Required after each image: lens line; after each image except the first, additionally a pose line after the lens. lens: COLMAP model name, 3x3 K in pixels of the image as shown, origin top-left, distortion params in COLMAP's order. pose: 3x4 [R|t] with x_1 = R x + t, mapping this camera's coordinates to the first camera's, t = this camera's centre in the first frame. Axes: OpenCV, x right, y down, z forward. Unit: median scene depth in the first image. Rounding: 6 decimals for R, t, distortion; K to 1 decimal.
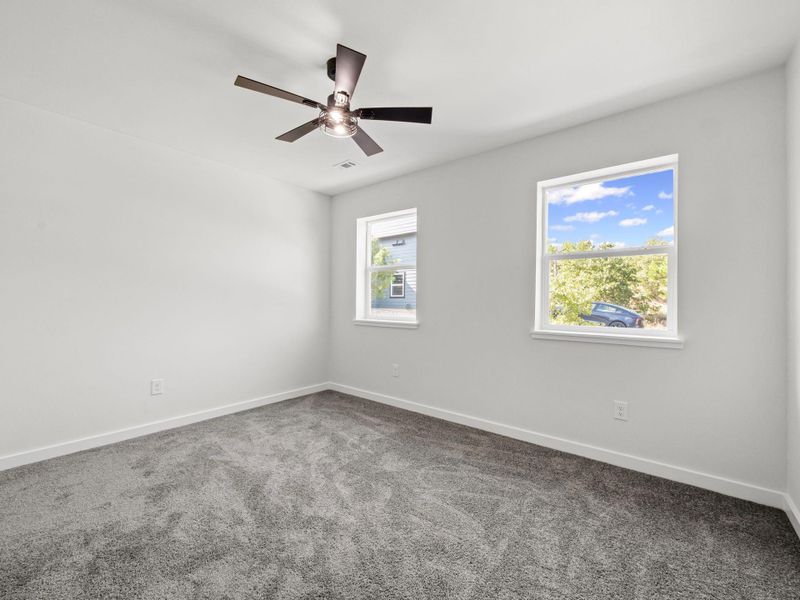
lens RADIAL K [[337.8, 0, 402.9], [0, 337.8, 303.0], [0, 0, 1]] dist [-0.001134, -0.000041]
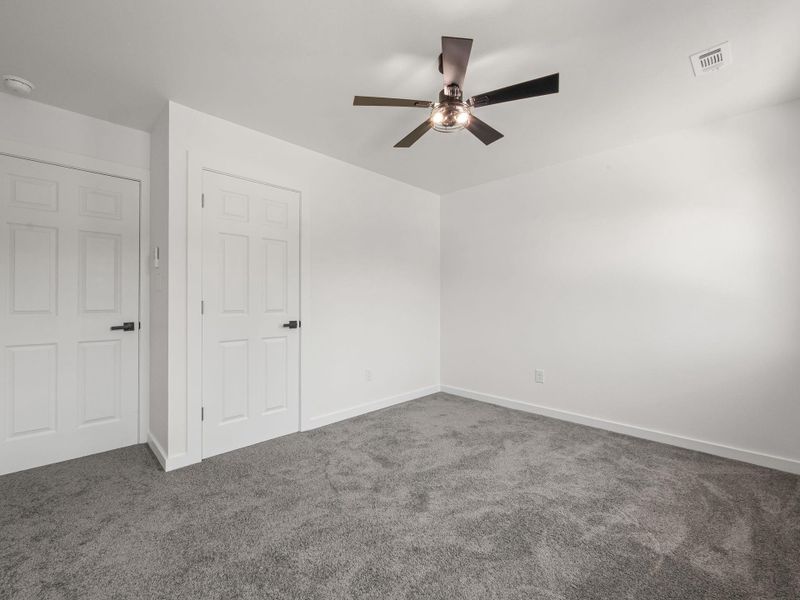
lens RADIAL K [[337.8, 0, 402.9], [0, 337.8, 303.0], [0, 0, 1]] dist [-0.001134, -0.000041]
pose [[-0.088719, -0.007227, -0.996030, 0.610432], [-0.008900, 0.999940, -0.006463, -0.010380], [0.996017, 0.008292, -0.088778, 0.703149]]
